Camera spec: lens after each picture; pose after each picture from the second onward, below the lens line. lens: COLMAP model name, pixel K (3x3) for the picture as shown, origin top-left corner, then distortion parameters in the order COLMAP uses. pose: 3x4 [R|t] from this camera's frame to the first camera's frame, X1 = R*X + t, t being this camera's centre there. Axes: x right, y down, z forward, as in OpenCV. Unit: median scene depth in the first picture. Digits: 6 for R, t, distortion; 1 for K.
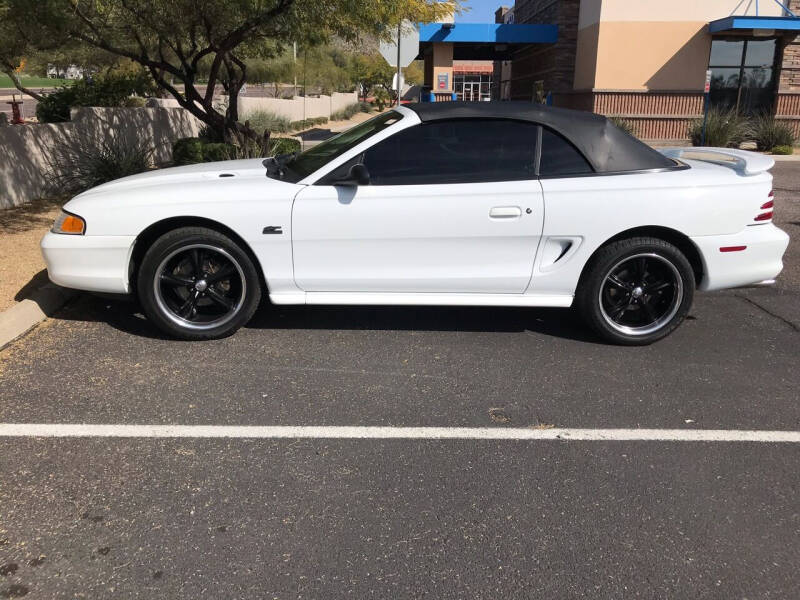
lens RADIAL K [[669.5, 0, 400.0], [0, 669.5, 300.0], [0, 0, 1]] dist [0.017405, -0.007707]
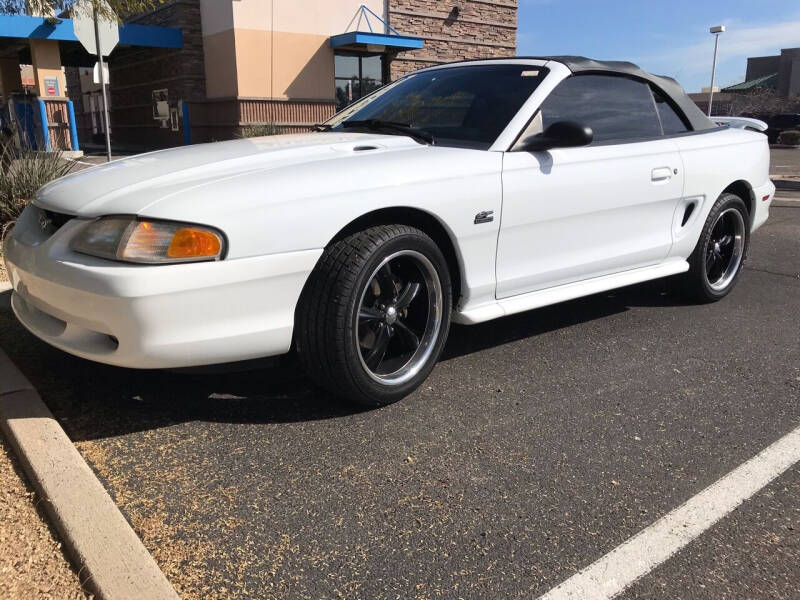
lens RADIAL K [[665.0, 0, 400.0], [0, 665.0, 300.0], [0, 0, 1]] dist [0.015658, -0.008381]
pose [[0.795813, -0.165527, 0.582480, -0.147617], [0.181105, 0.982946, 0.031895, -0.012506], [-0.577826, 0.080107, 0.812219, 0.107329]]
